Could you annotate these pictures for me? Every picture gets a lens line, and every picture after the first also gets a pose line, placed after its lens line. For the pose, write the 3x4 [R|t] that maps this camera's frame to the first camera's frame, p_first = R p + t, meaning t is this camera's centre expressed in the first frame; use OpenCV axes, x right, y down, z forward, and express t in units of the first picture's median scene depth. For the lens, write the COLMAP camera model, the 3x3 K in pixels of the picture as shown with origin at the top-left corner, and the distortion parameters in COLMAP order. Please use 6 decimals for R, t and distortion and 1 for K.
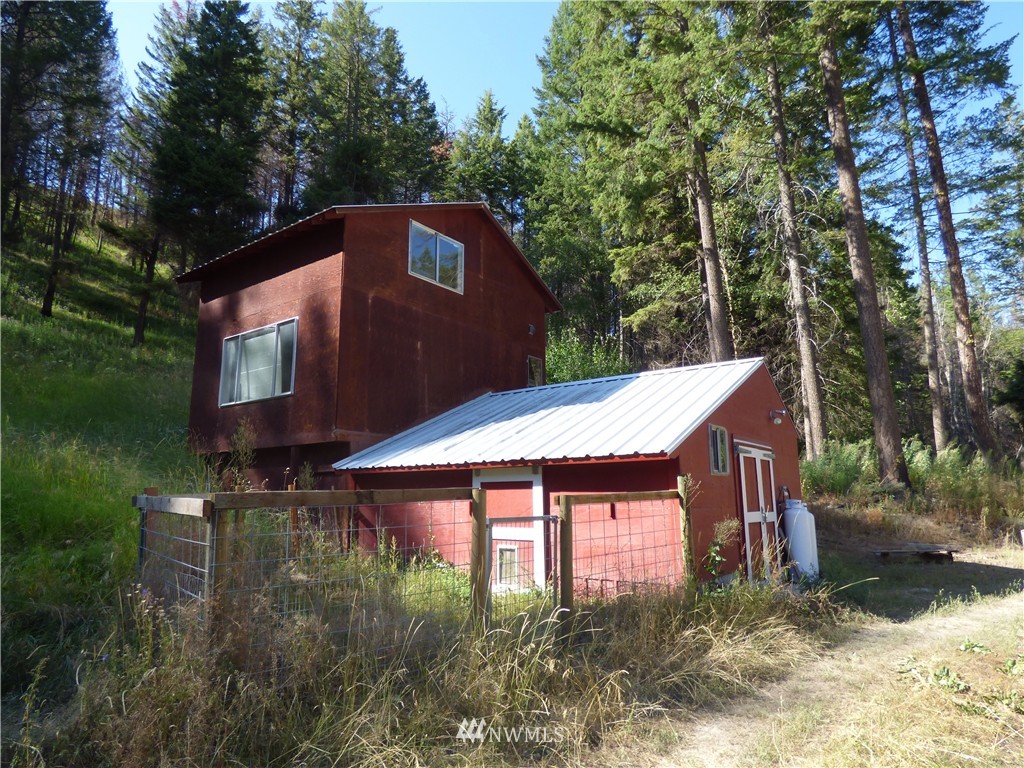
lens RADIAL K [[607.7, 0, 530.6], [0, 607.7, 386.0], [0, 0, 1]] dist [-0.013420, 0.000276]
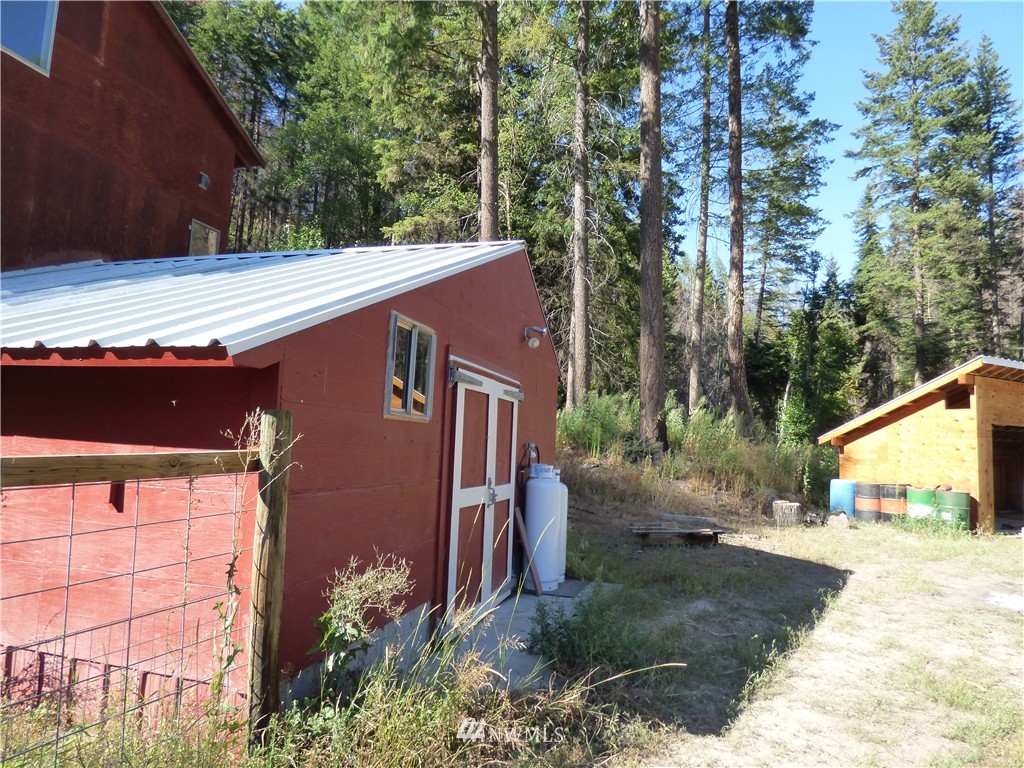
lens RADIAL K [[621.1, 0, 512.0], [0, 621.1, 384.0], [0, 0, 1]] dist [0.005286, -0.000235]
pose [[0.940058, 0.084024, 0.330502, 0.069108], [-0.115072, 0.990485, 0.075491, 0.021713], [-0.321014, -0.108997, 0.940781, 0.154713]]
